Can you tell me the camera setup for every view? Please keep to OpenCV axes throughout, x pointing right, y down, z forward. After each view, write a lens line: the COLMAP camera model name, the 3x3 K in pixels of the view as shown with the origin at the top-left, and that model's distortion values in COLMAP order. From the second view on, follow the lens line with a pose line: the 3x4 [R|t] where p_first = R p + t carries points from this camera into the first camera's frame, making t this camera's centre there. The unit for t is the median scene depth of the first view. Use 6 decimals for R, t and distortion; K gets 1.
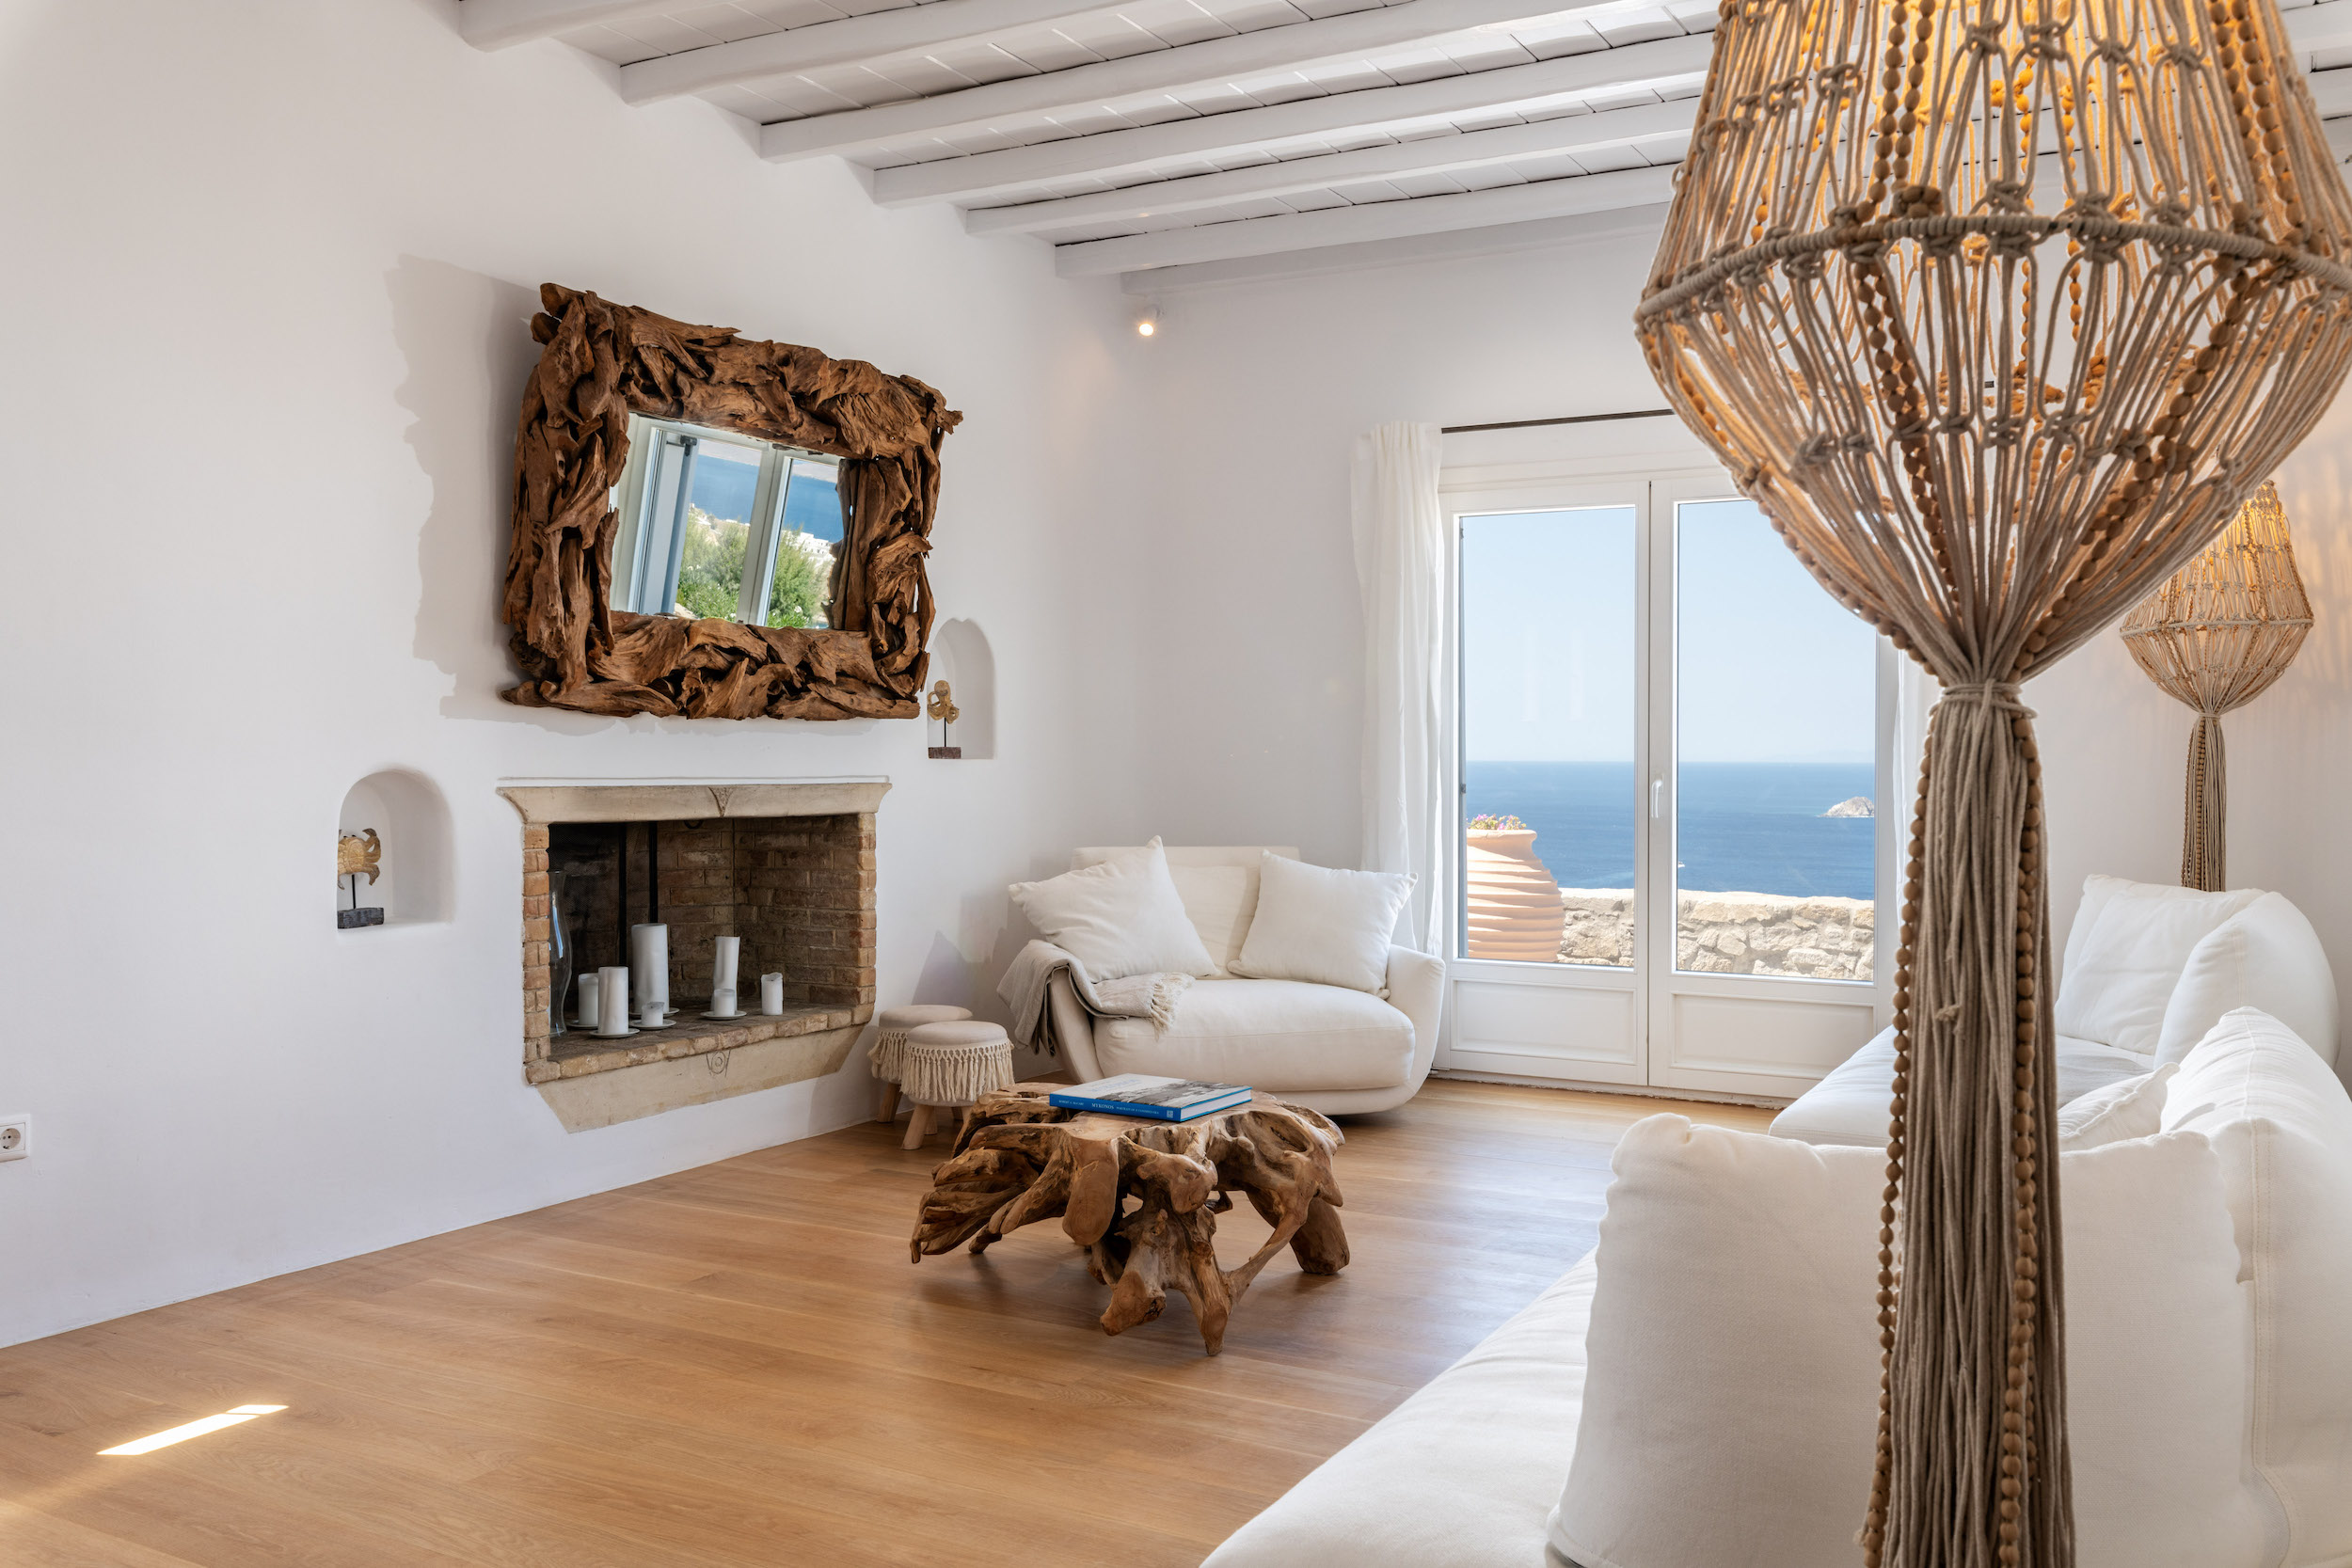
lens RADIAL K [[2040.0, 0, 1175.4], [0, 2040.0, 785.4], [0, 0, 1]] dist [-0.009247, 0.003494]
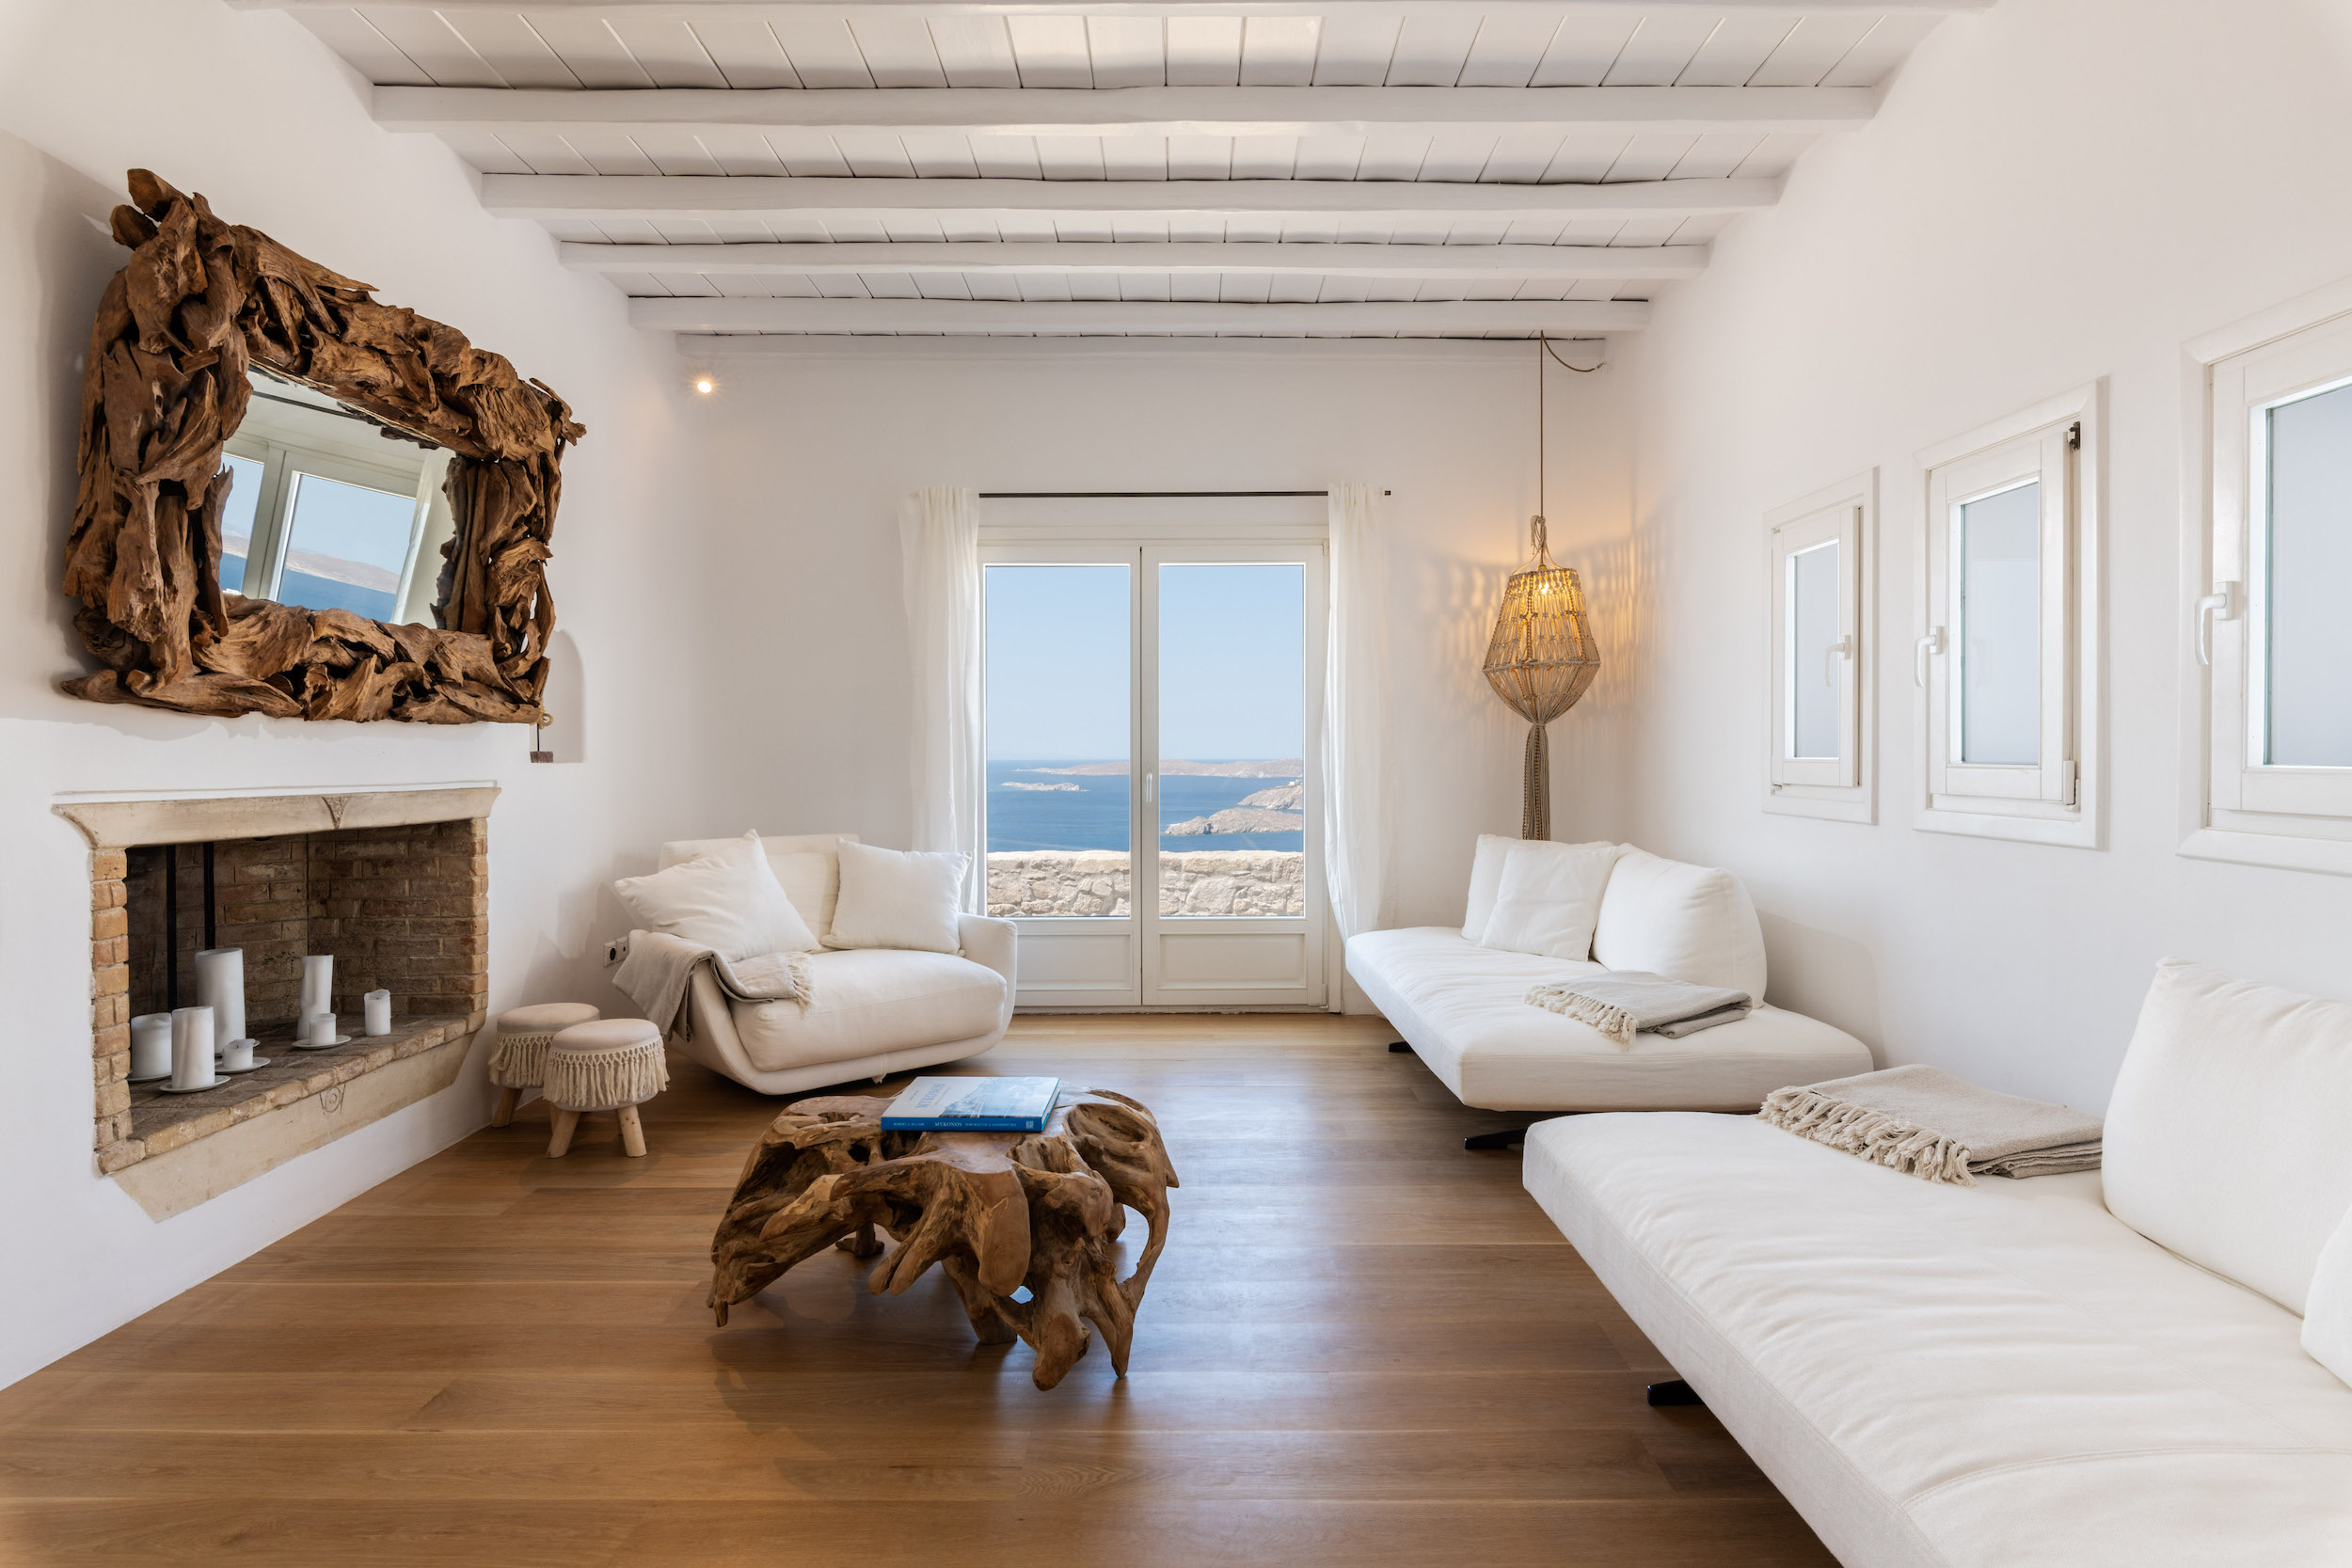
lens RADIAL K [[1258.4, 0, 1178.1], [0, 1258.4, 762.7], [0, 0, 1]] dist [0.001316, -0.004567]
pose [[0.866386, -0.010364, 0.499268, -0.174732], [0.014976, 0.999874, -0.005233, -0.005493], [-0.499151, 0.012011, 0.866432, 0.321943]]
